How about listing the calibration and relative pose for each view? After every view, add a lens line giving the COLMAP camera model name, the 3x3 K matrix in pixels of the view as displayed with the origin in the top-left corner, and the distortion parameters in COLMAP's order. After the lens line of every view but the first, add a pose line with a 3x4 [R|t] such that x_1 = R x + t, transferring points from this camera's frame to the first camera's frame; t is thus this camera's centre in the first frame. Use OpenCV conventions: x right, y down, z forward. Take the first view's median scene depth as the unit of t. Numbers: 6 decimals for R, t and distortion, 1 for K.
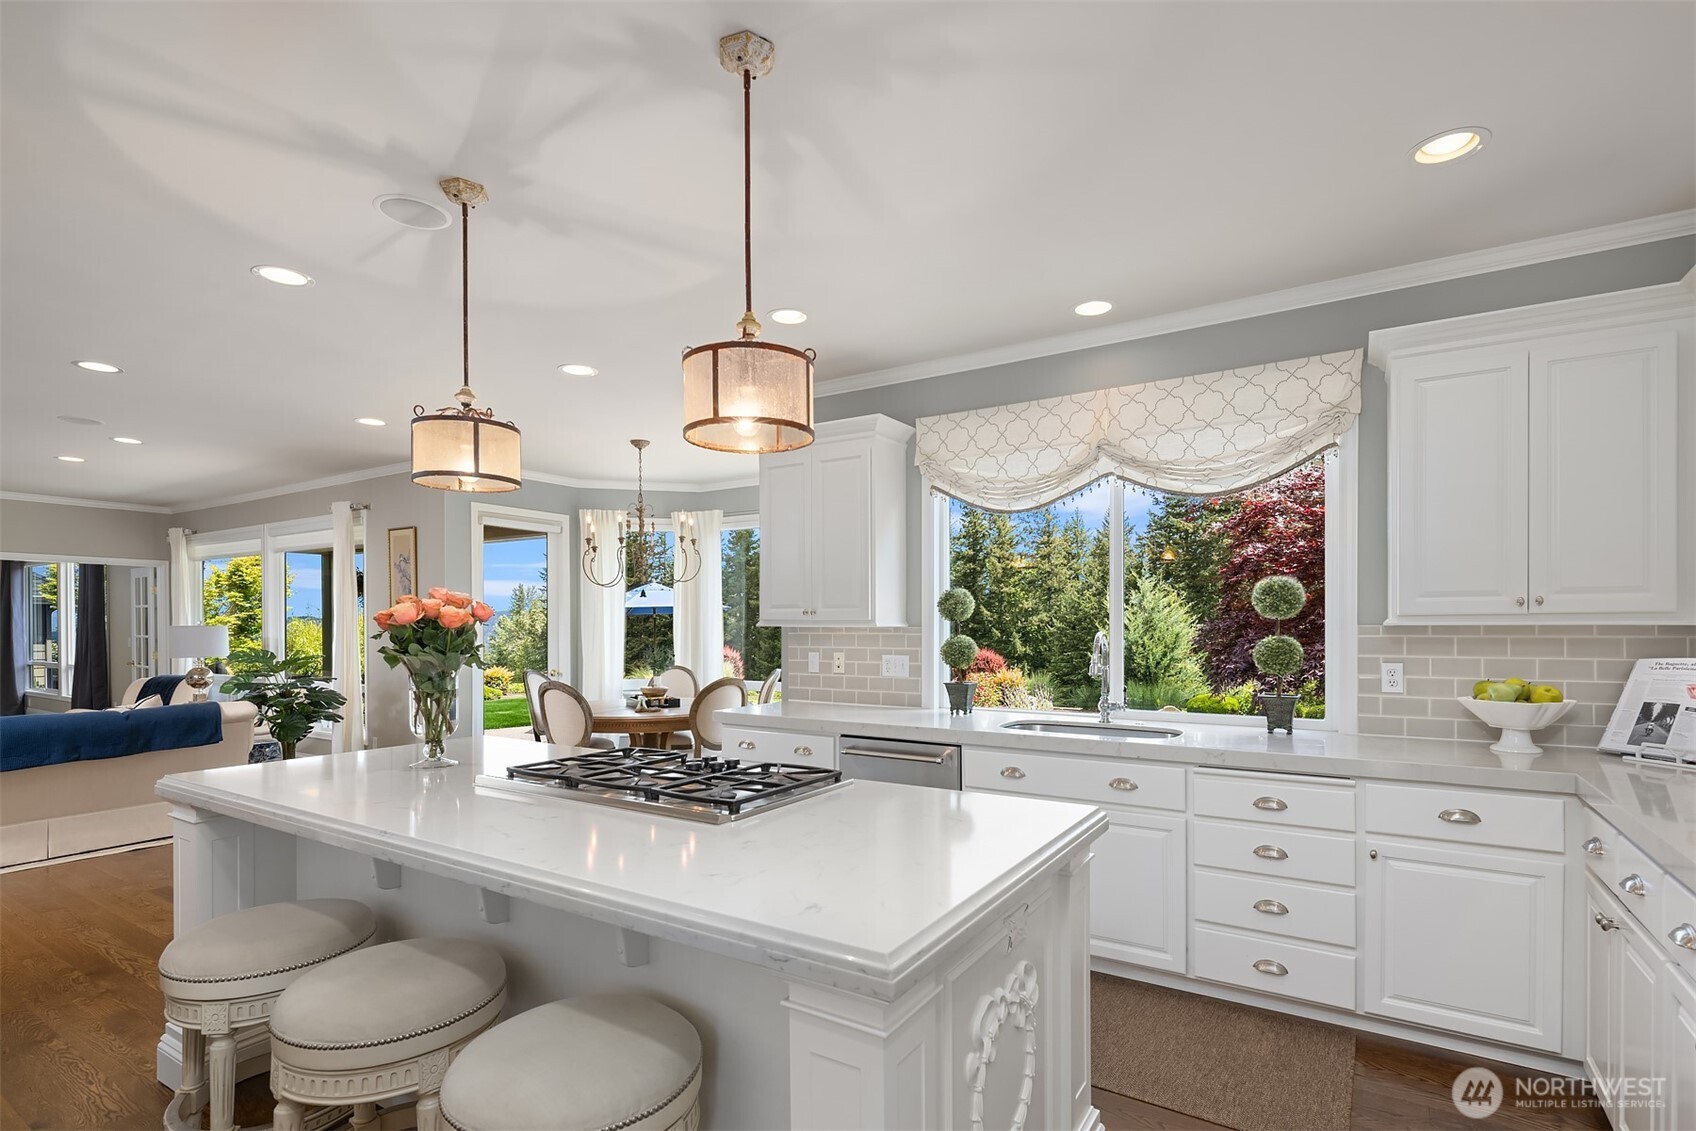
lens RADIAL K [[811.9, 0, 859.2], [0, 811.9, 622.6], [0, 0, 1]] dist [-0.000084, -0.001131]
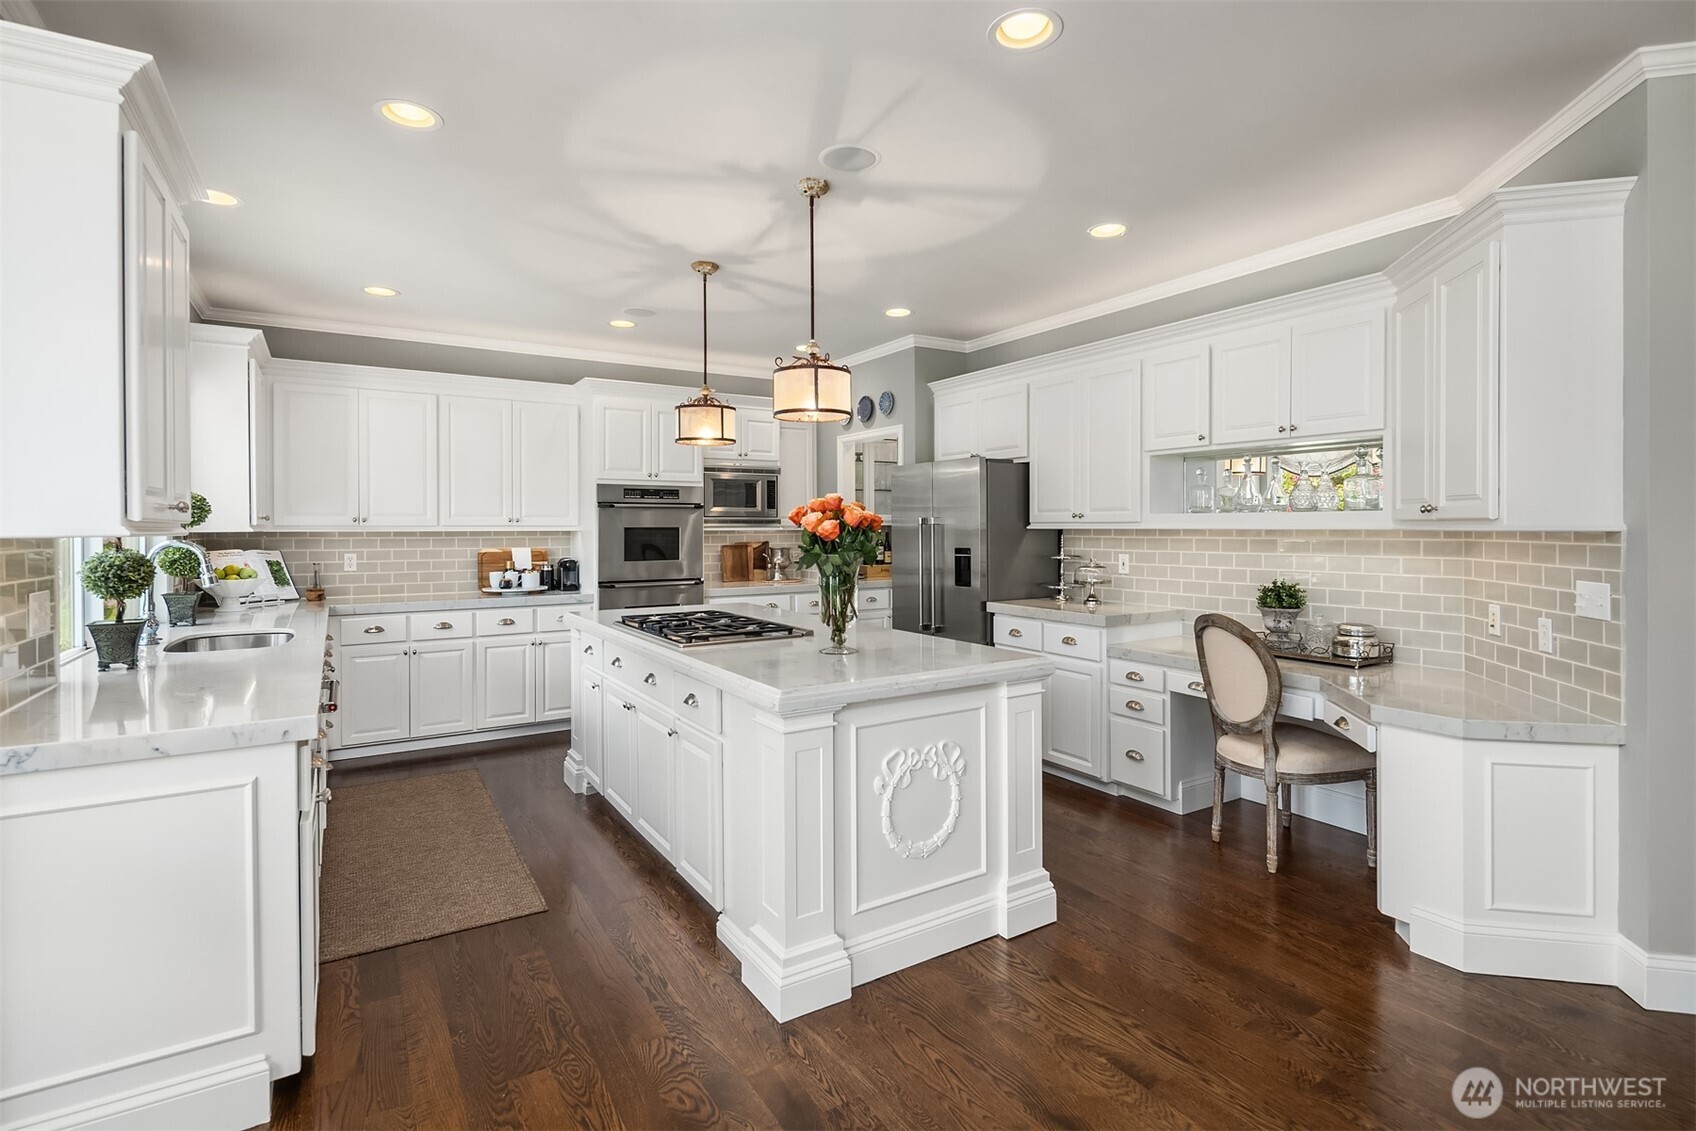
lens RADIAL K [[811.9, 0, 861.4], [0, 811.9, 531.6], [0, 0, 1]] dist [-0.000084, -0.001131]
pose [[-0.901202, 0.003954, 0.433382, -0.860285], [0.005316, 0.999984, 0.001930, 0.005173], [-0.433367, 0.004043, -0.901208, 1.646721]]
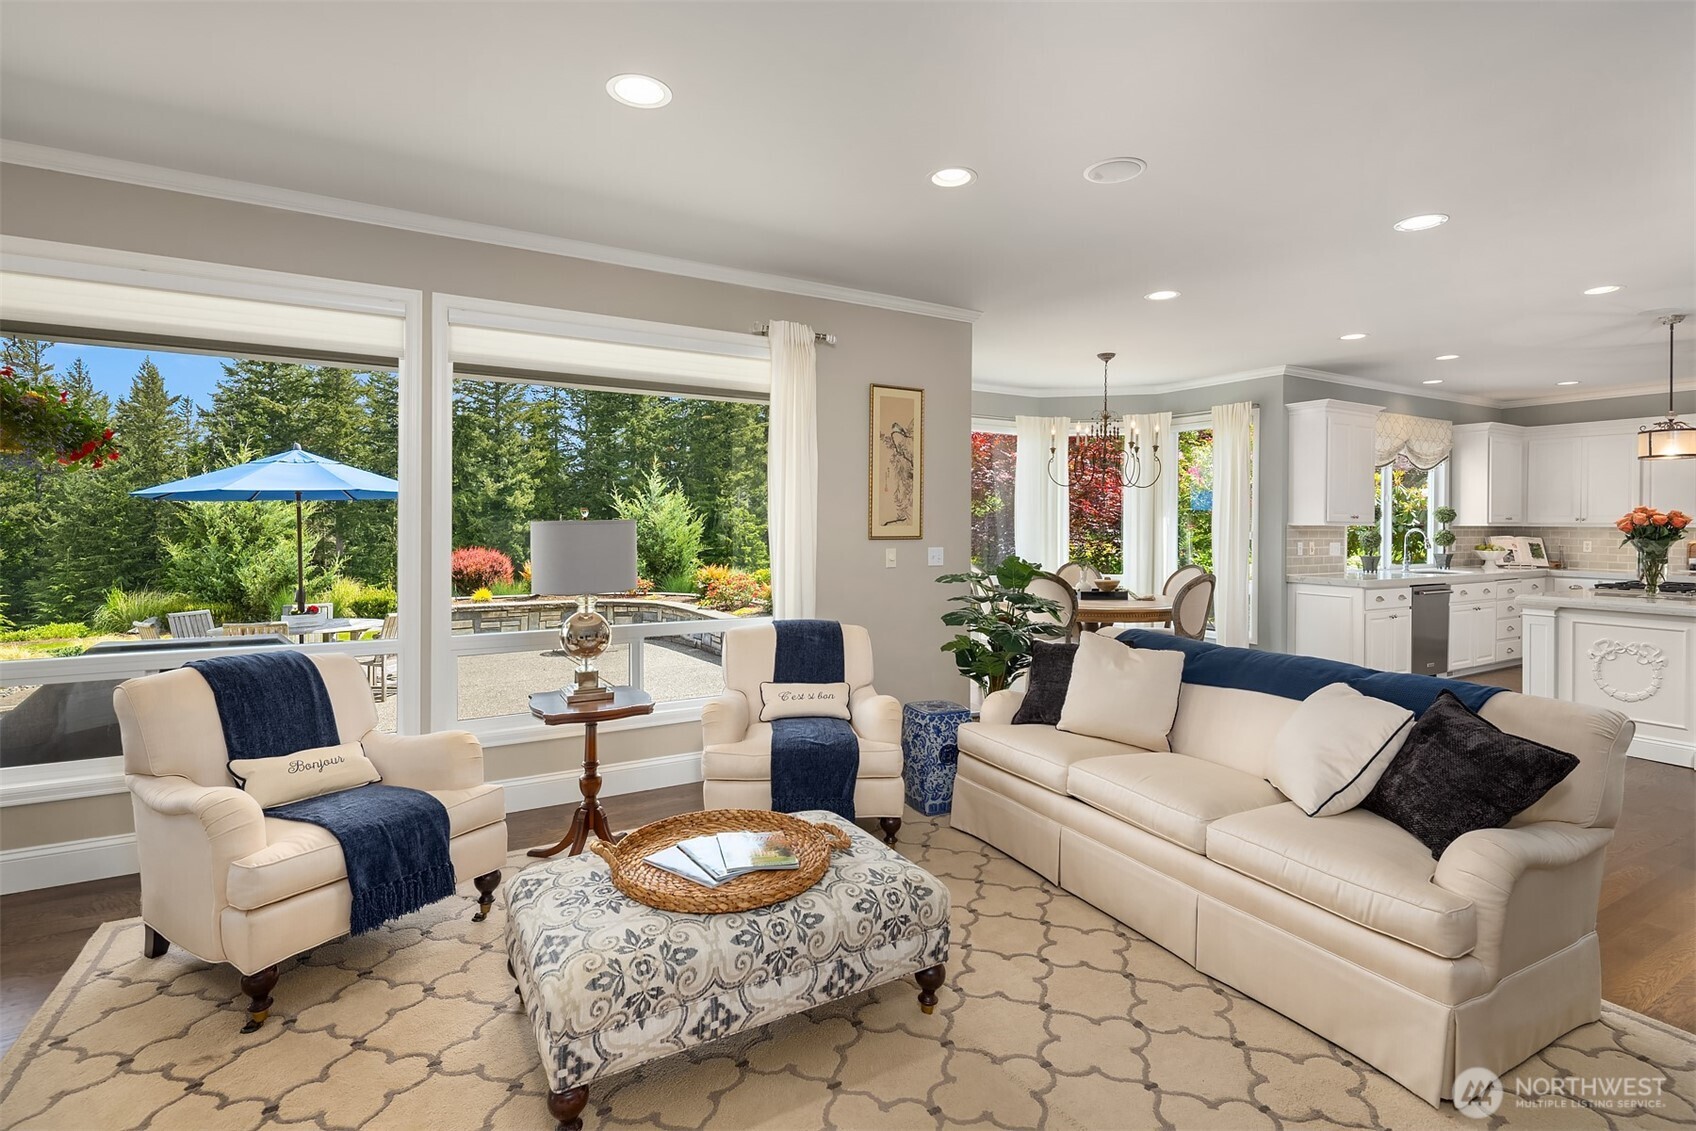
lens RADIAL K [[811.9, 0, 857.3], [0, 811.9, 521.9], [0, 0, 1]] dist [-0.000084, -0.001131]
pose [[0.459847, 0.004632, 0.887986, -2.571858], [-0.007737, 0.999969, -0.001210, 0.008801], [-0.887965, -0.006314, 0.459869, 1.480792]]
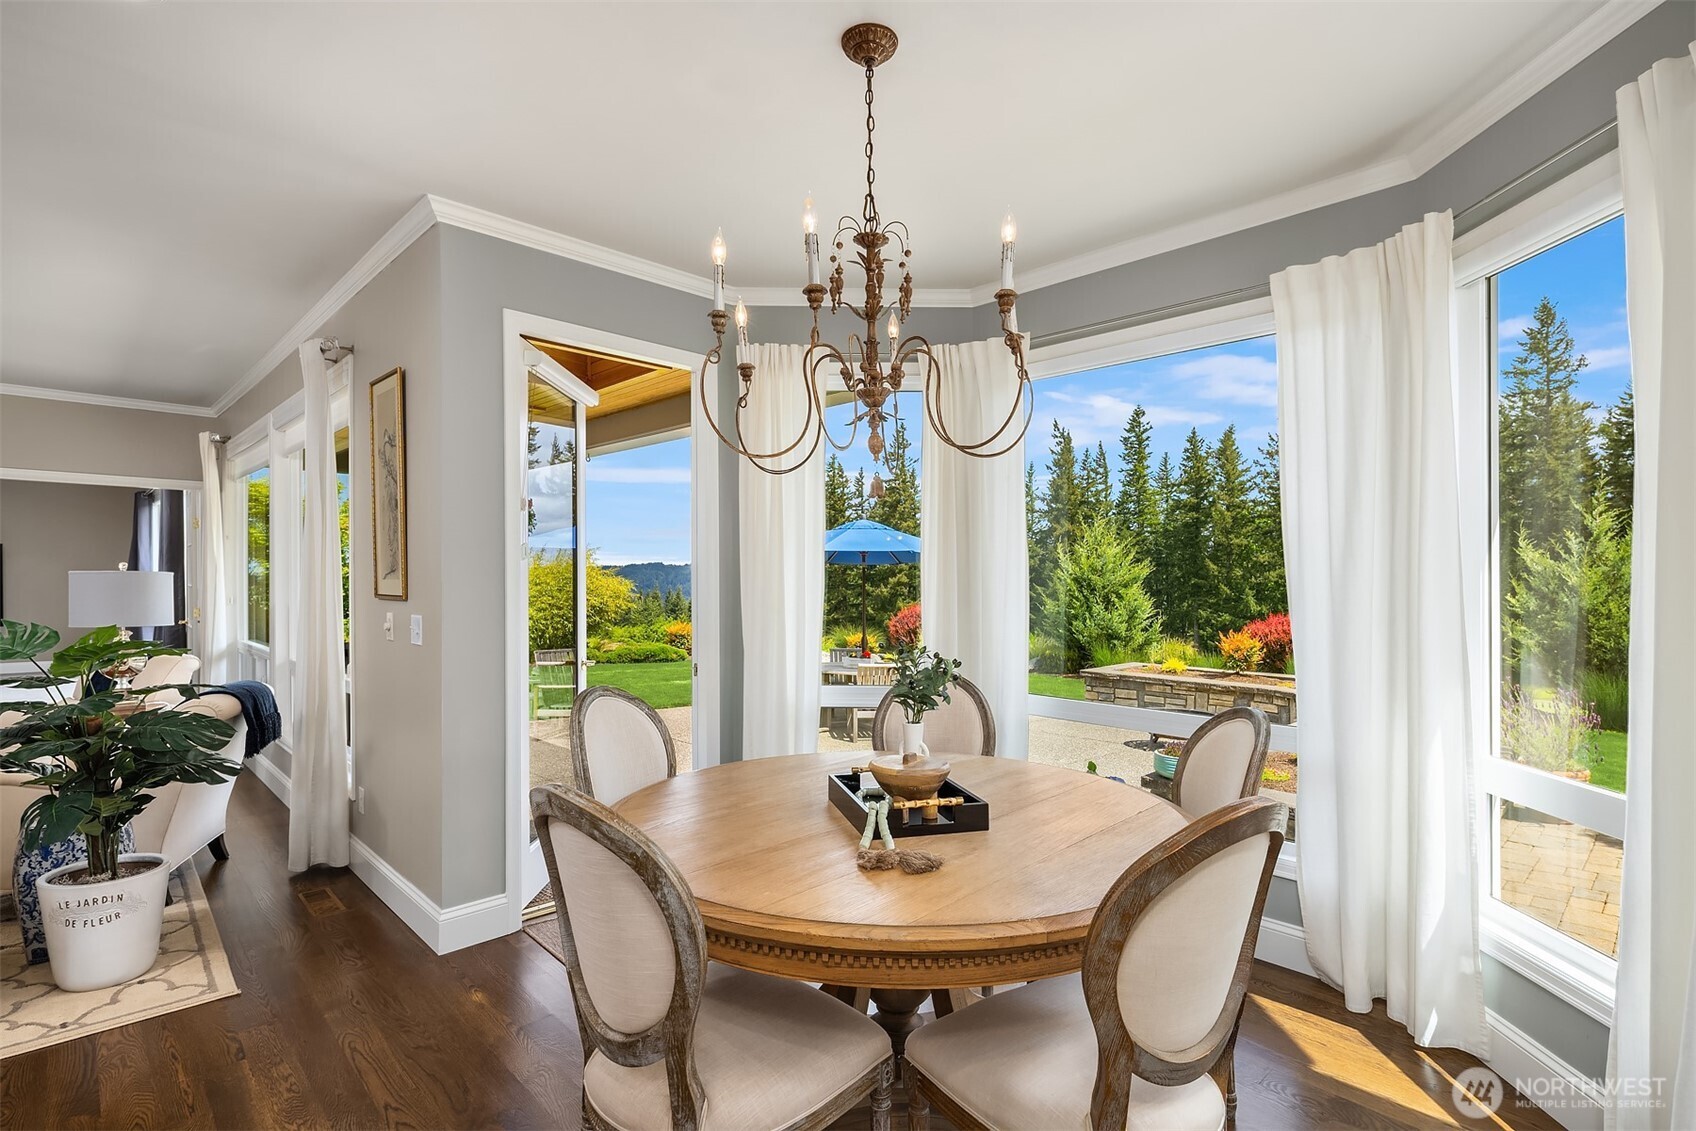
lens RADIAL K [[811.9, 0, 857.8], [0, 811.9, 572.0], [0, 0, 1]] dist [-0.000084, -0.001131]
pose [[0.971429, 0.007489, -0.237214, -0.360281], [-0.008603, 0.999956, -0.003662, 0.002663], [0.237176, 0.005598, 0.971451, 1.251772]]
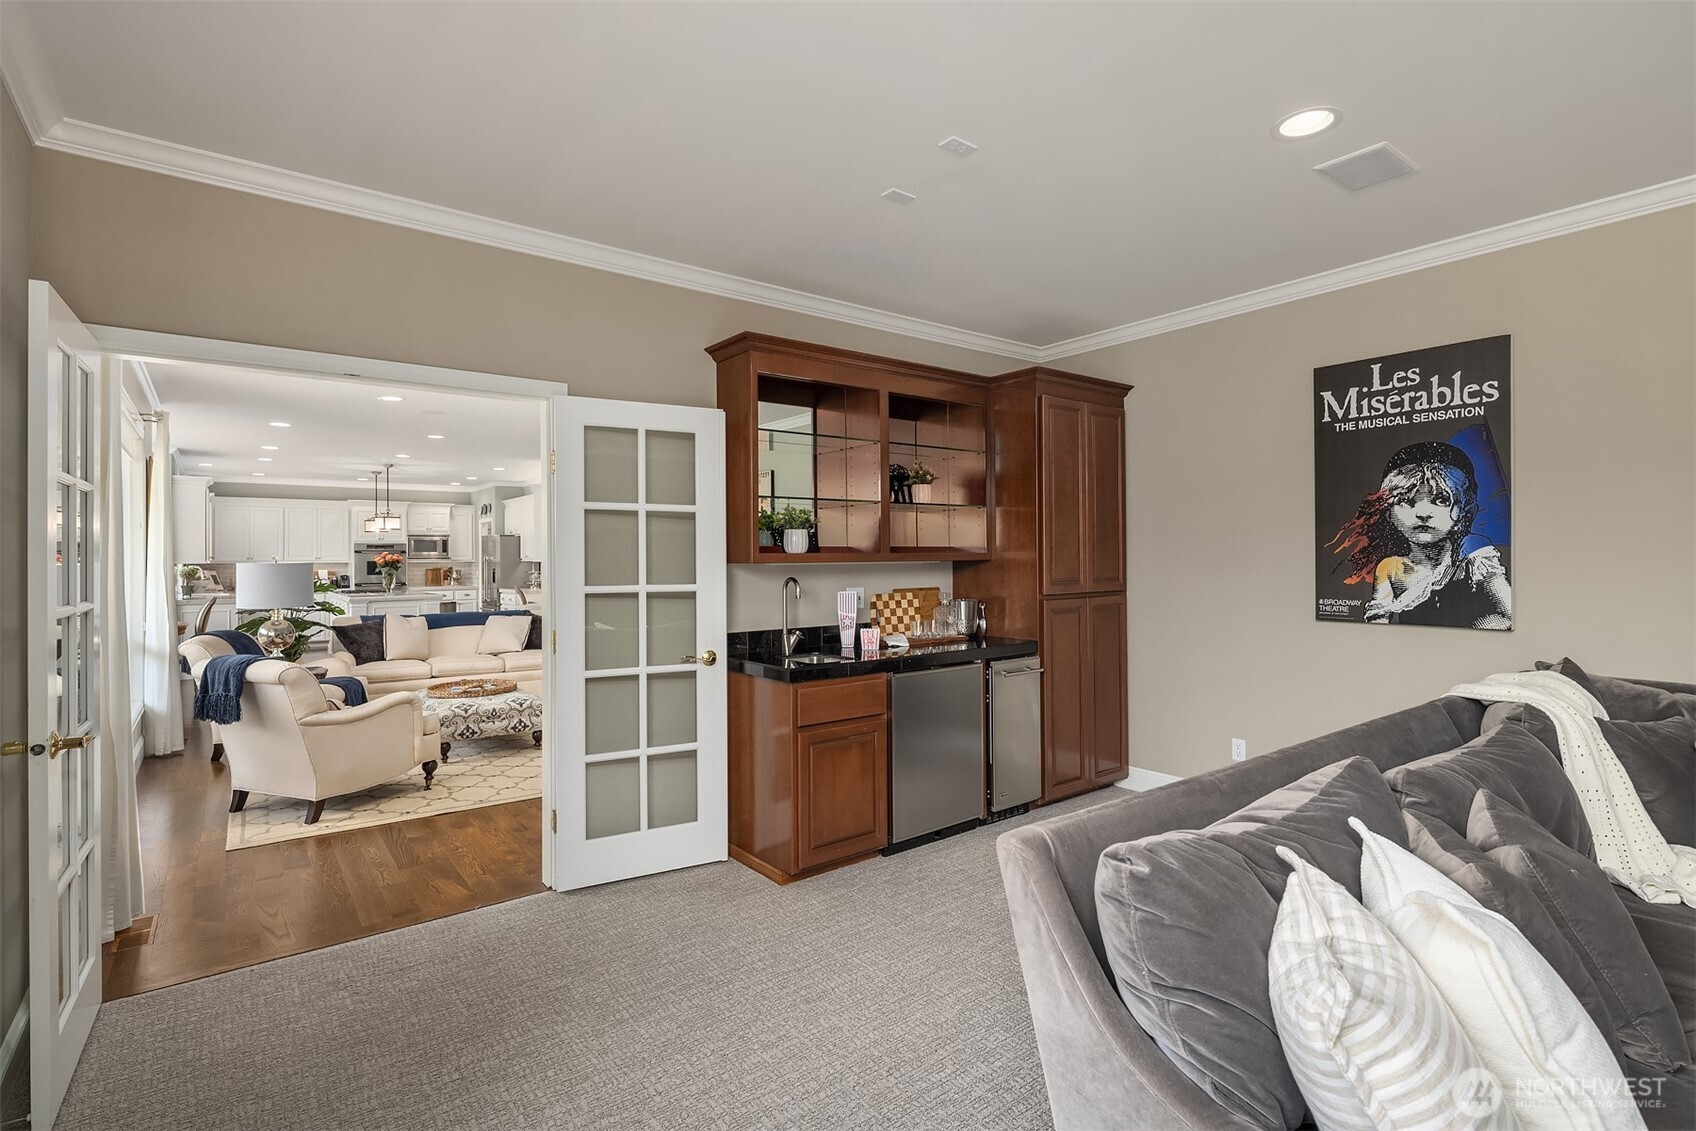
lens RADIAL K [[811.9, 0, 854.5], [0, 811.9, 560.7], [0, 0, 1]] dist [-0.000084, -0.001131]
pose [[-0.937882, 0.009086, 0.346835, -3.474001], [0.009430, 0.999955, -0.000695, 0.021727], [-0.346826, 0.002618, -0.937926, 3.362391]]
